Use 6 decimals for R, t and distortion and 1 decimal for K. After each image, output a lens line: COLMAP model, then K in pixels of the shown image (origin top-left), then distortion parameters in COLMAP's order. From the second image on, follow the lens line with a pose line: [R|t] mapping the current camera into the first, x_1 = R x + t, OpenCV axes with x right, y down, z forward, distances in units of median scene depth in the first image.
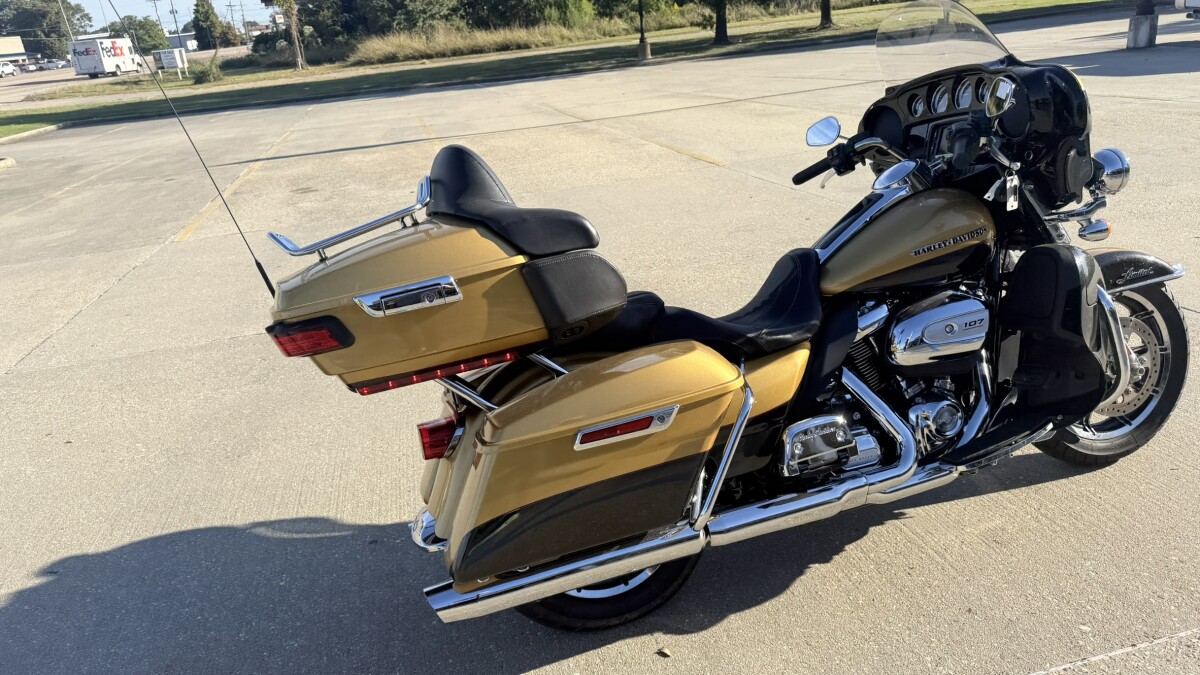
lens RADIAL K [[858.5, 0, 600.0], [0, 858.5, 337.5], [0, 0, 1]] dist [0.047708, -0.060241]
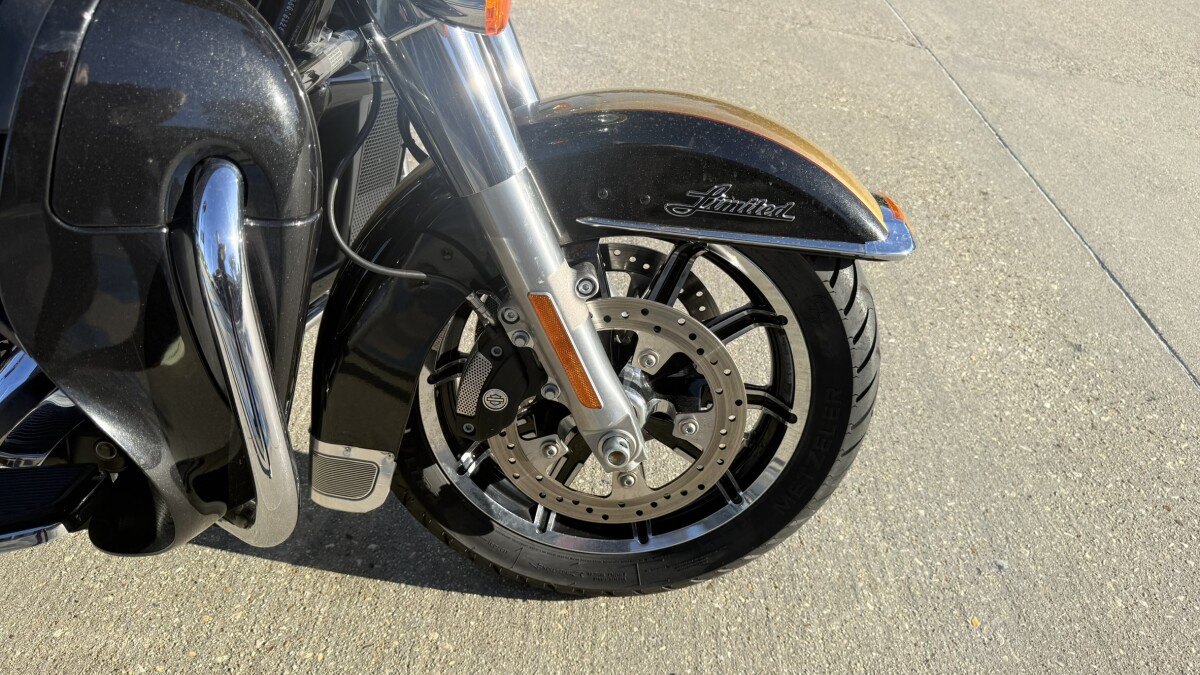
lens RADIAL K [[853.6, 0, 601.5], [0, 853.6, 335.5], [0, 0, 1]] dist [0.075263, -0.104060]
pose [[0.924500, 0.372593, -0.080458, 0.681310], [-0.333175, 0.892406, 0.304312, -0.124934], [0.185186, -0.254530, 0.949168, 0.724600]]
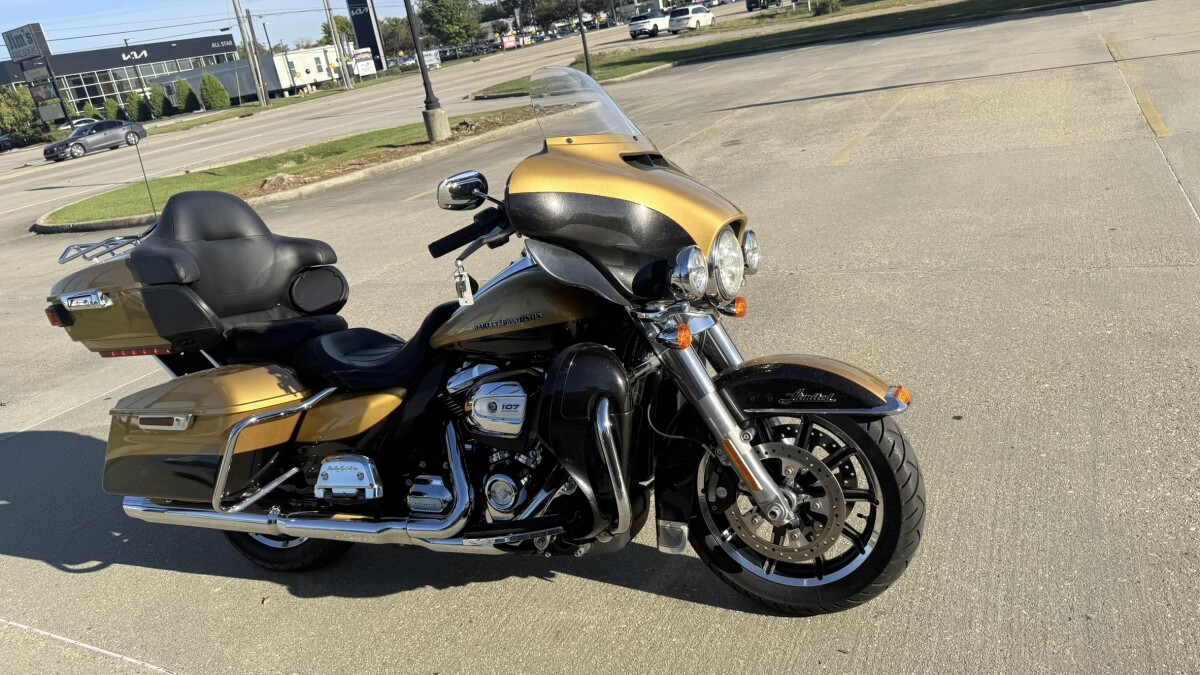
lens RADIAL K [[857.5, 0, 606.6], [0, 857.5, 328.8], [0, 0, 1]] dist [0.073307, -0.102453]
pose [[0.763767, 0.183712, -0.618797, 1.059033], [-0.136503, 0.982932, 0.123336, -0.230961], [0.630893, -0.009732, 0.775808, 0.292111]]
